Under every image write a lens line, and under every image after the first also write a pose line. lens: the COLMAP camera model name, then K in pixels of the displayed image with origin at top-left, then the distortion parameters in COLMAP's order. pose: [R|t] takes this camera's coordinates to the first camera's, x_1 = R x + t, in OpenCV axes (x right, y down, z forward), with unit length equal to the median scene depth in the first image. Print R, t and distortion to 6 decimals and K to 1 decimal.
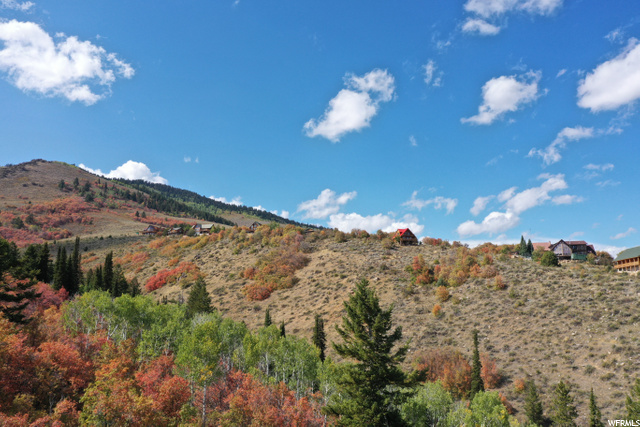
lens RADIAL K [[504.7, 0, 325.5], [0, 504.7, 215.1], [0, 0, 1]] dist [-0.004174, 0.008943]
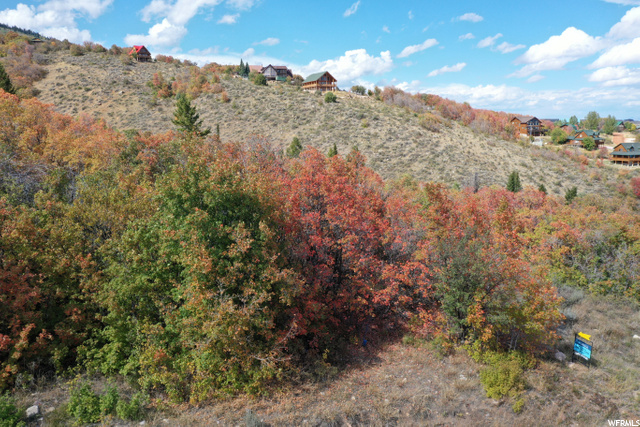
lens RADIAL K [[504.7, 0, 320.1], [0, 504.7, 212.3], [0, 0, 1]] dist [-0.004174, 0.008943]
pose [[0.865284, -0.097431, 0.491723, -0.113313], [-0.080867, 0.940951, 0.328742, -0.035339], [-0.494717, -0.324220, 0.806311, -0.275399]]
